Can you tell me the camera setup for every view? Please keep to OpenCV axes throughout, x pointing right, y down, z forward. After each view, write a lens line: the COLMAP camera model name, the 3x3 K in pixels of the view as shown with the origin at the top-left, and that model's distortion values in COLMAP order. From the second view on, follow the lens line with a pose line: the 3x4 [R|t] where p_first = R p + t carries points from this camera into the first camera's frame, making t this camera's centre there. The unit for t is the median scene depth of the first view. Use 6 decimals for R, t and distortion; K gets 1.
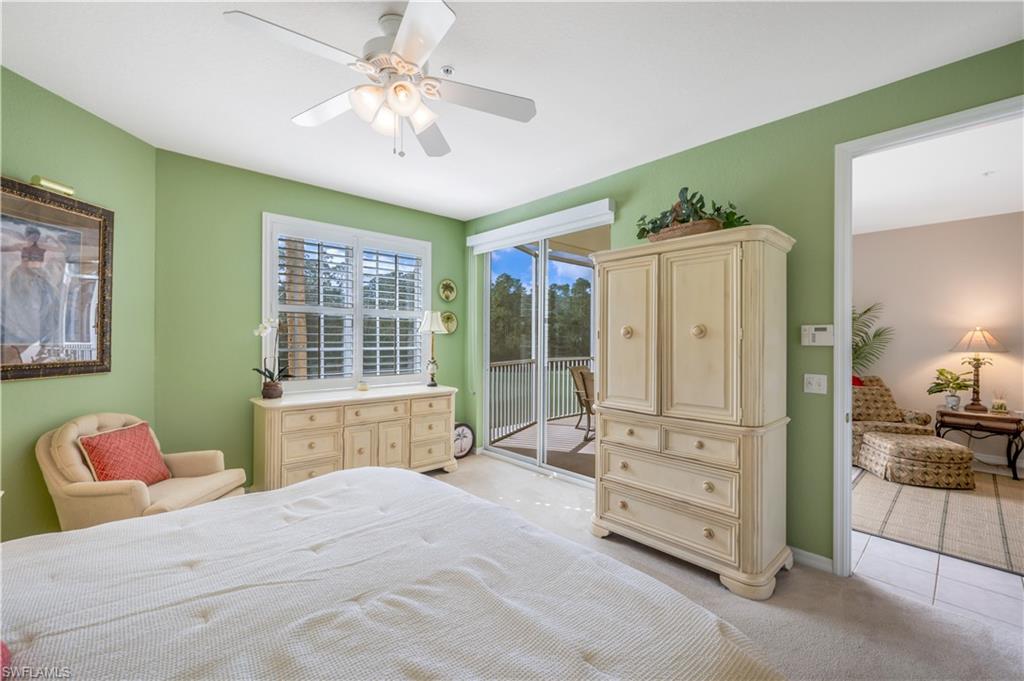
lens RADIAL K [[417.6, 0, 512.0], [0, 417.6, 340.5], [0, 0, 1]] dist [-0.001104, 0.000068]
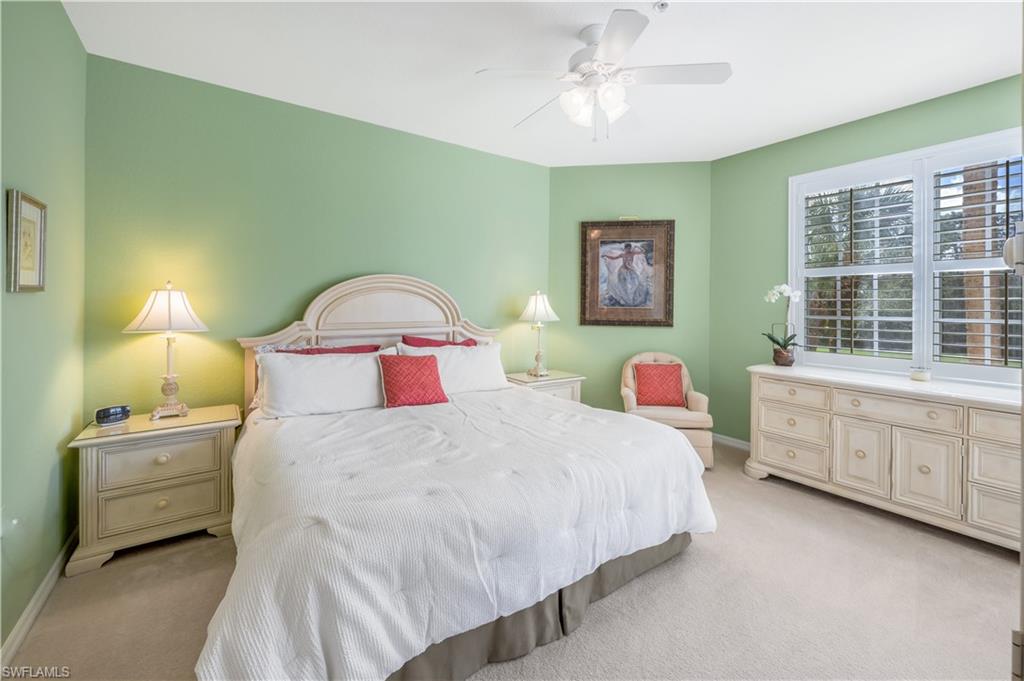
lens RADIAL K [[418.2, 0, 513.1], [0, 418.2, 301.3], [0, 0, 1]] dist [-0.000850, -0.000024]
pose [[-0.122469, -0.008857, -0.992433, 0.500043], [-0.007905, 0.999937, -0.007948, 0.000150], [0.992441, 0.006871, -0.122532, 0.504881]]
